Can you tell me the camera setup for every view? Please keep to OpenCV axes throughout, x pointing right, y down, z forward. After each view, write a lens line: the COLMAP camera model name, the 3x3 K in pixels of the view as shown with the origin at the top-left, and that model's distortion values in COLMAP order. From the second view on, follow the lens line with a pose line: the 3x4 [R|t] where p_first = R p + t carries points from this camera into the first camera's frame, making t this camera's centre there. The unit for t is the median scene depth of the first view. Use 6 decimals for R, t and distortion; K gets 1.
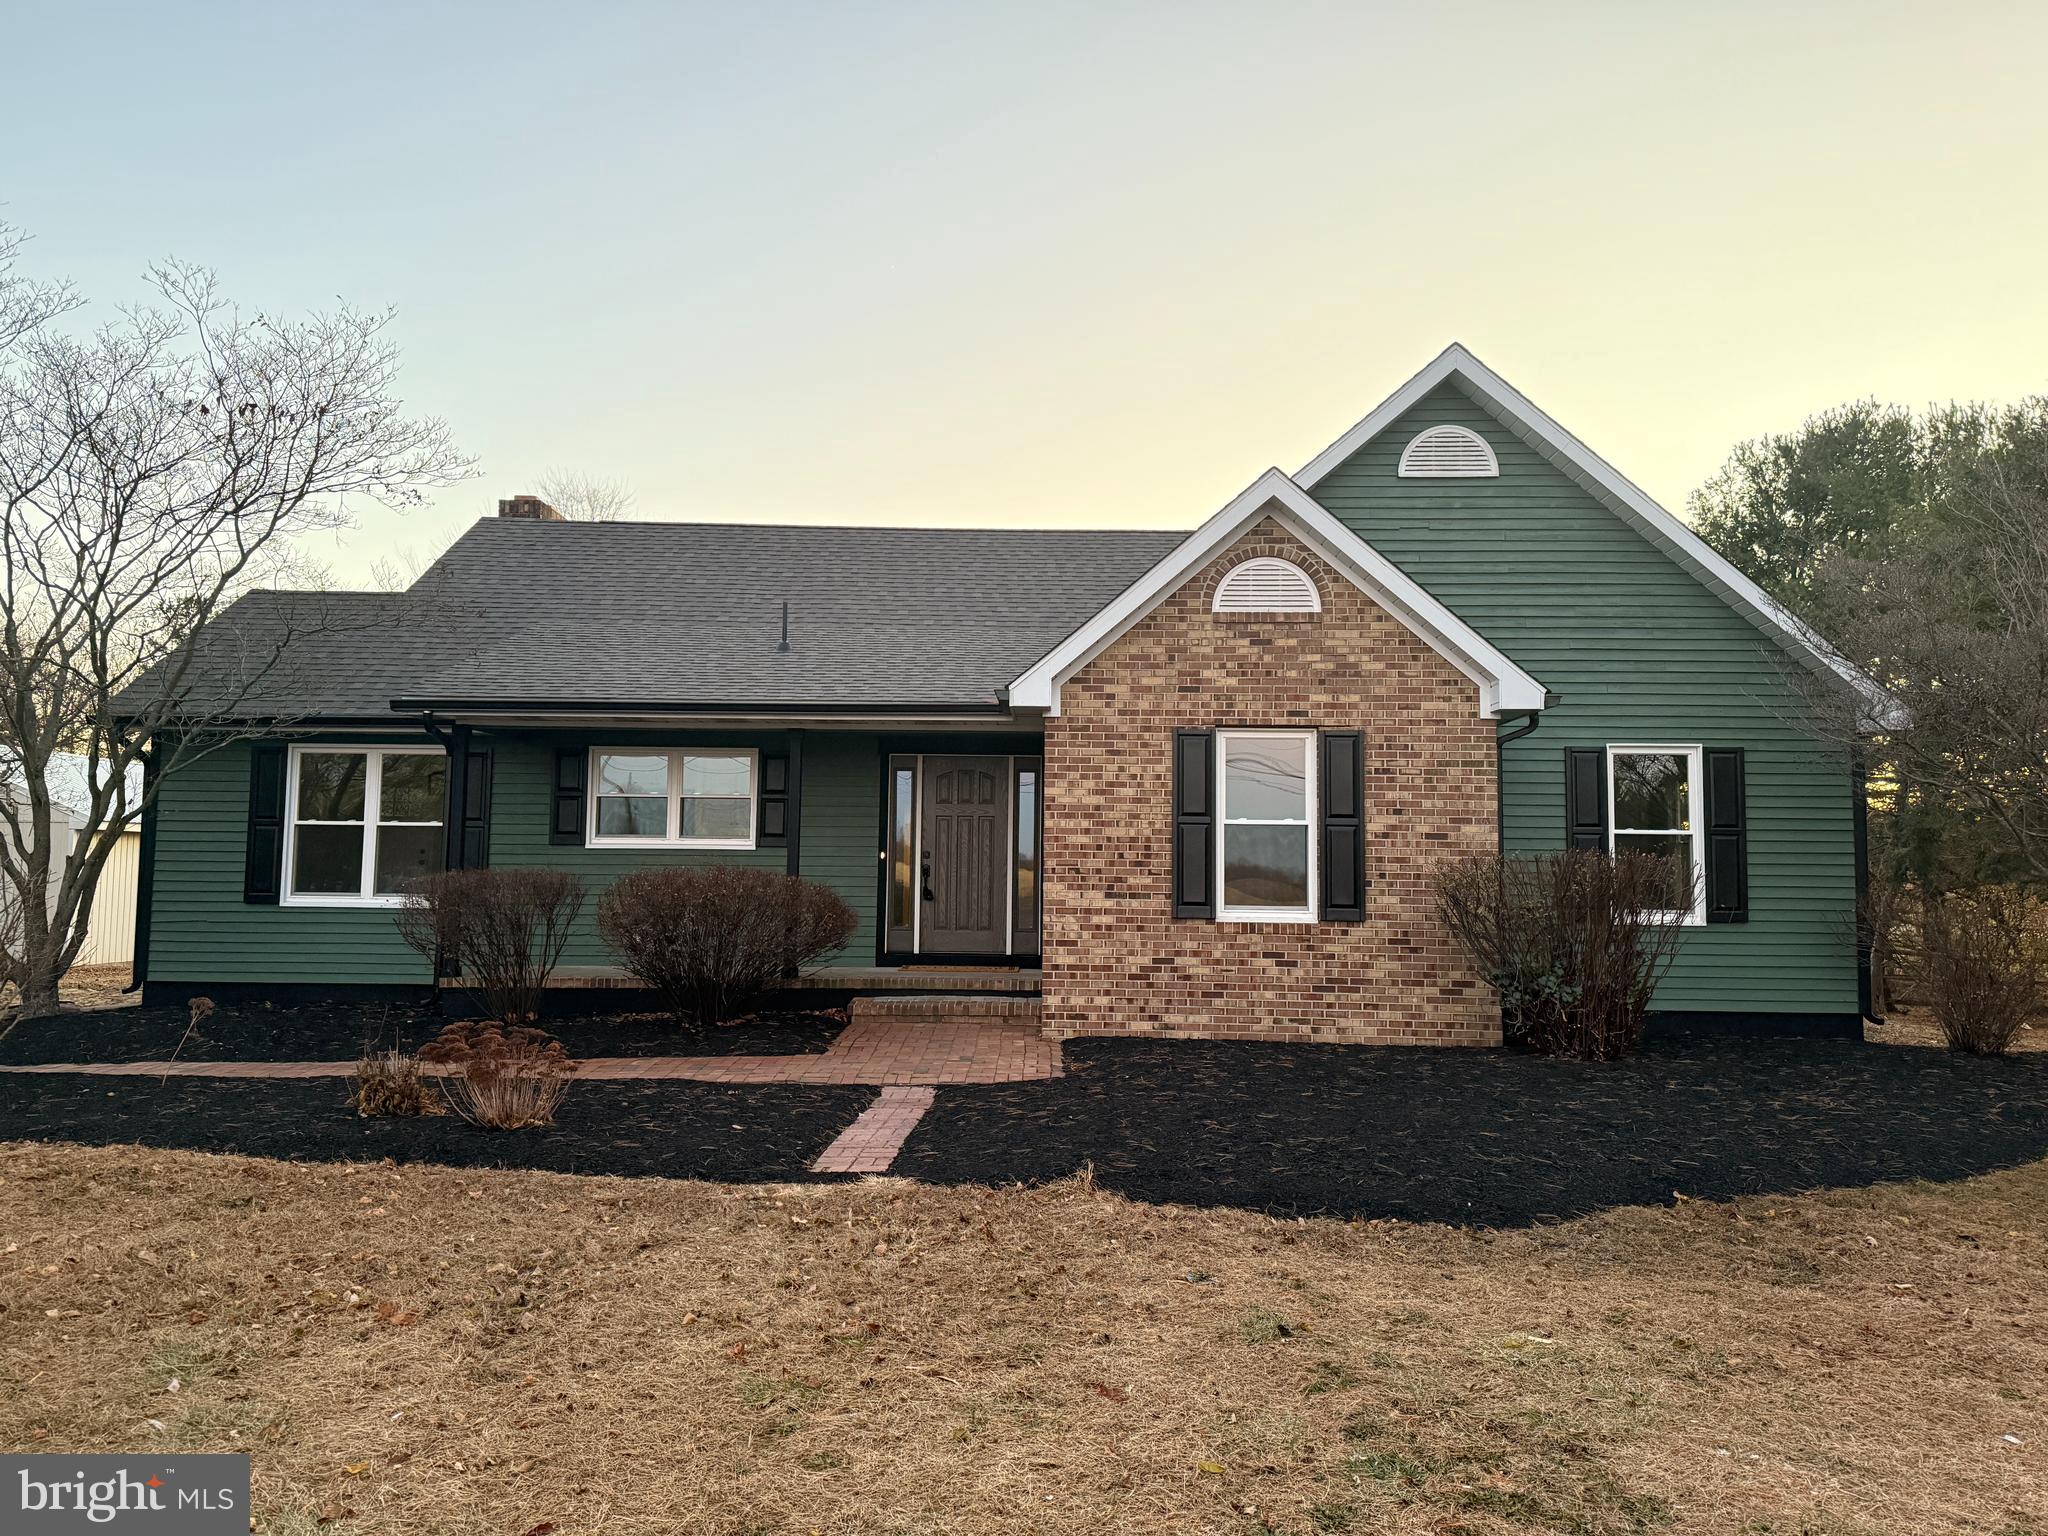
lens RADIAL K [[1446.9, 0, 1020.7], [0, 1446.9, 773.5], [0, 0, 1]] dist [0.055281, -0.004900]
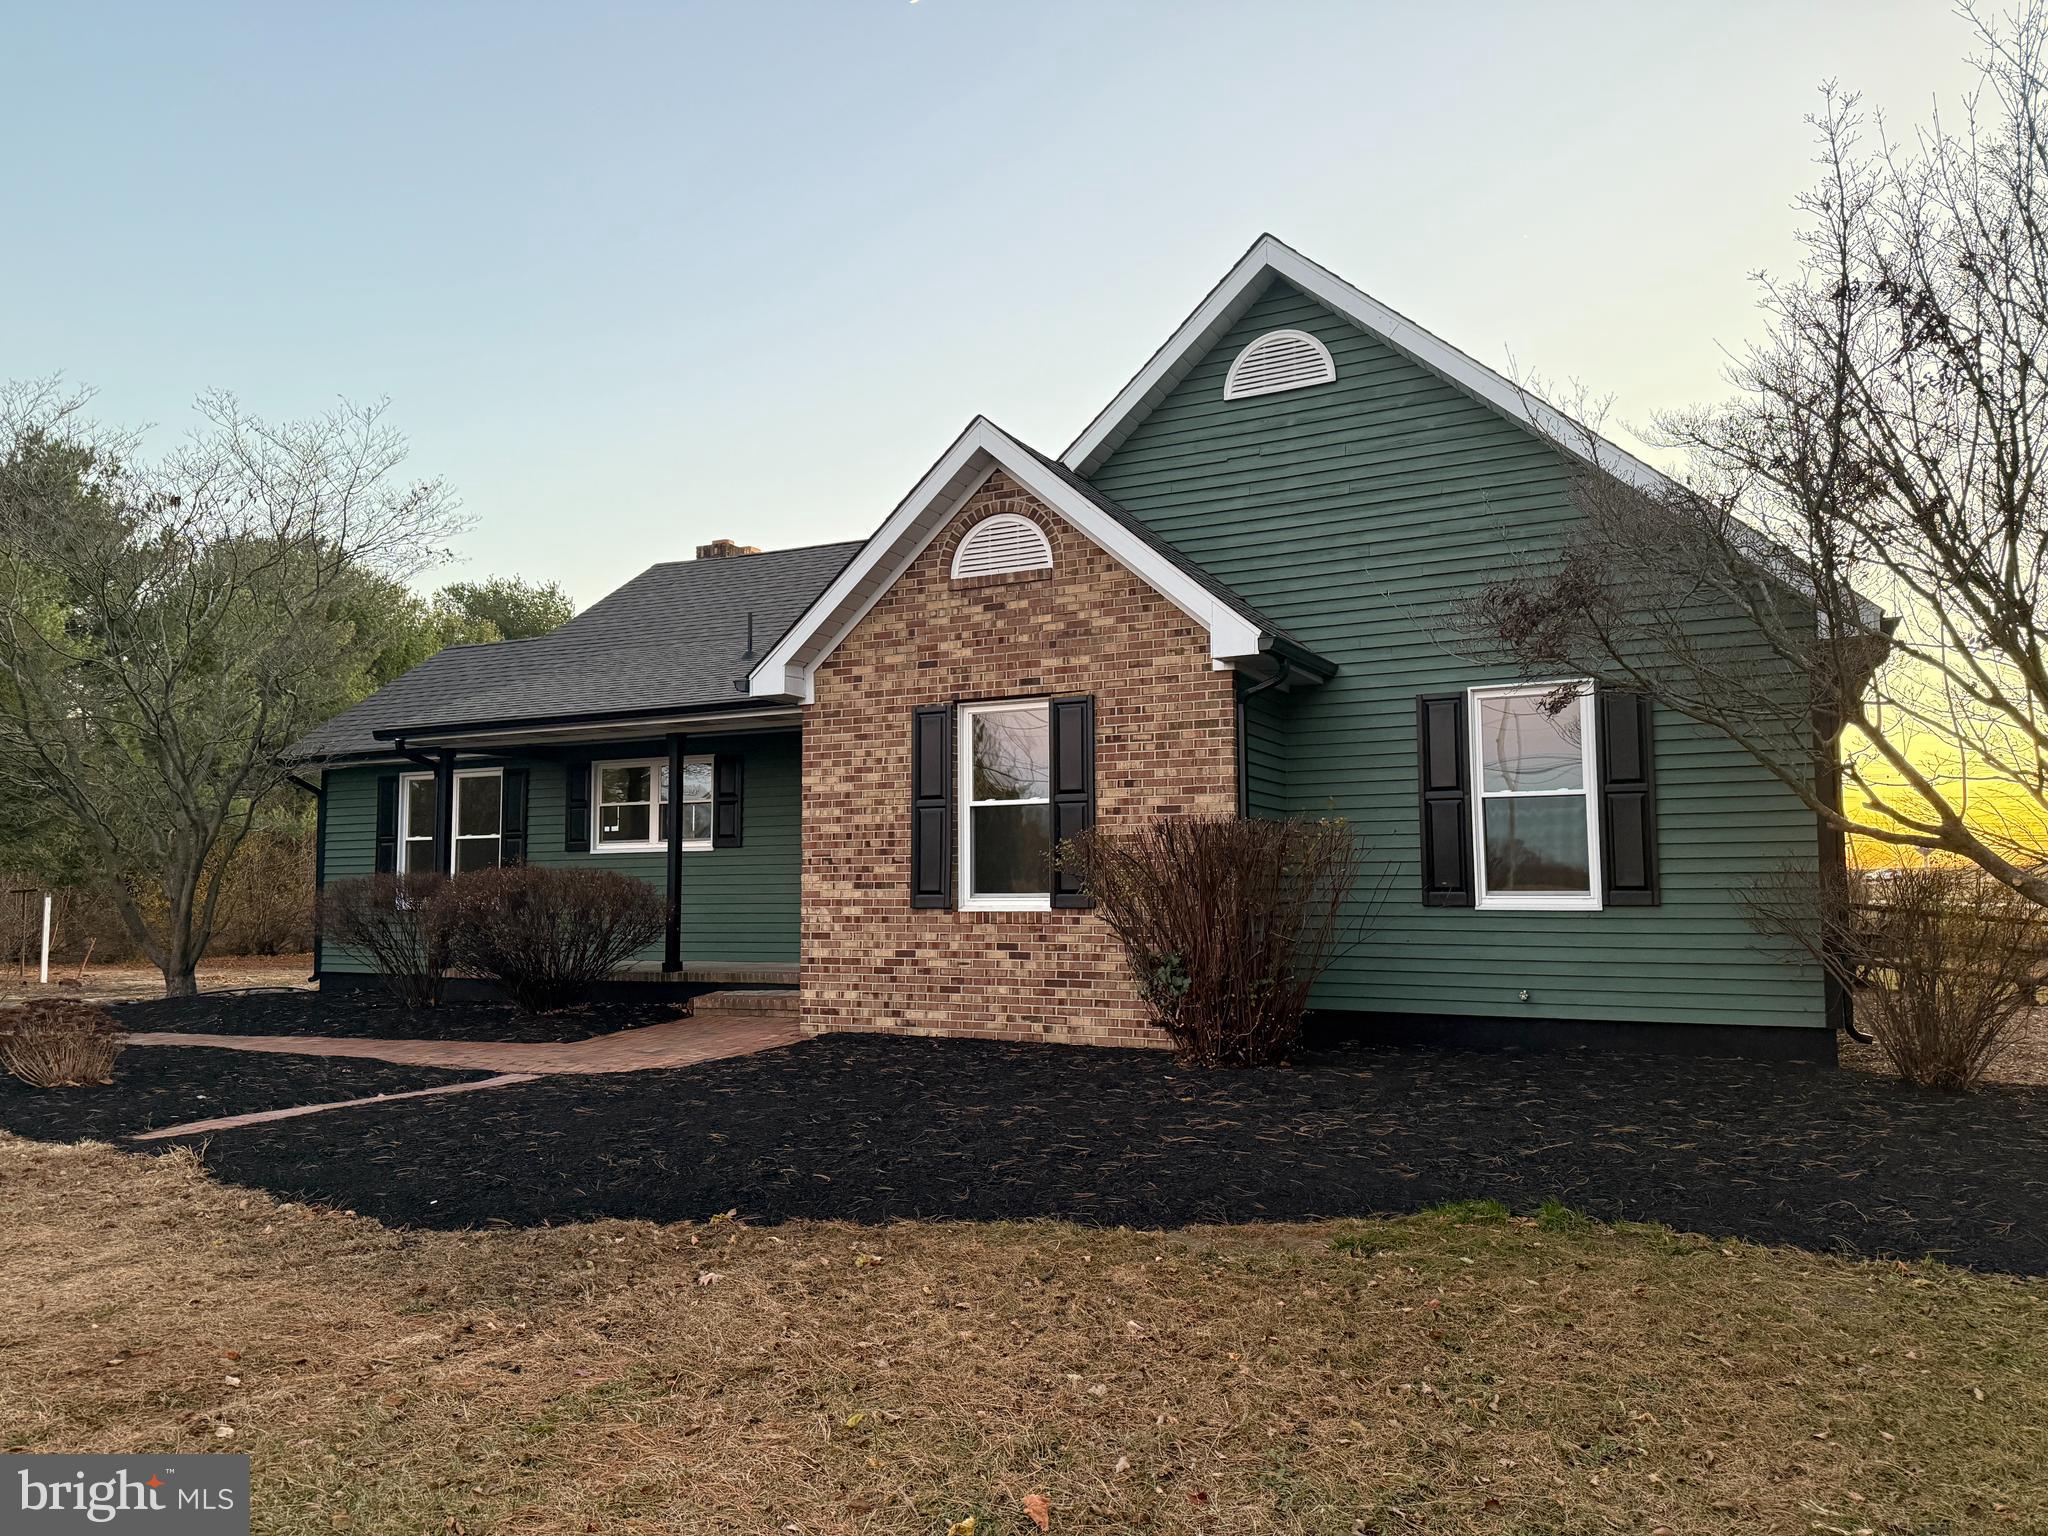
lens RADIAL K [[1446.9, 0, 1024.4], [0, 1446.9, 775.1], [0, 0, 1]] dist [0.055281, -0.004900]
pose [[0.909394, -0.053488, -0.412482, 0.563190], [0.054602, 0.998467, -0.009094, 0.025620], [0.412337, -0.014252, 0.910920, 0.170630]]
